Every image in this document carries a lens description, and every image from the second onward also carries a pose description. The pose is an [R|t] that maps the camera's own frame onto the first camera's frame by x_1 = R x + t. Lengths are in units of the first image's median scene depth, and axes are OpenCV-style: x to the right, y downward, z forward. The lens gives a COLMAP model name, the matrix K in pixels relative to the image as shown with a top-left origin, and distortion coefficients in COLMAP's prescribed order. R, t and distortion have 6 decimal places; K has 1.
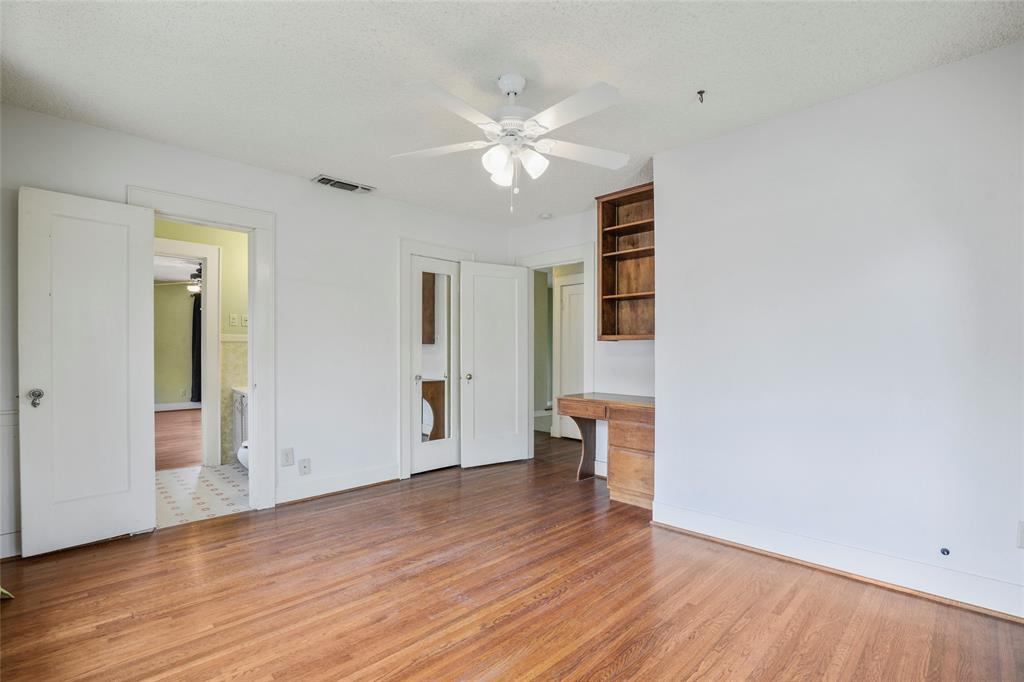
lens RADIAL K [[473.9, 0, 514.3], [0, 473.9, 346.3], [0, 0, 1]] dist [-0.001566, 0.000058]
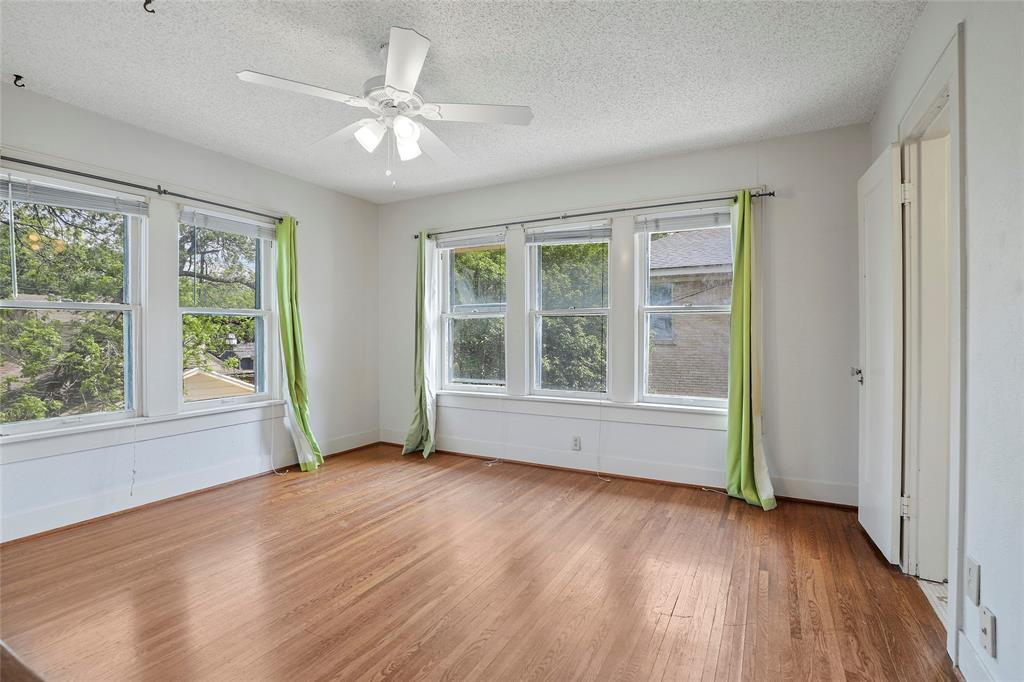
lens RADIAL K [[473.9, 0, 514.3], [0, 473.9, 346.3], [0, 0, 1]] dist [-0.001566, 0.000058]
pose [[-0.954482, 0.003683, -0.298246, 0.048100], [0.003281, 0.999993, 0.001851, 0.038859], [0.298251, 0.000788, -0.954487, 1.913326]]
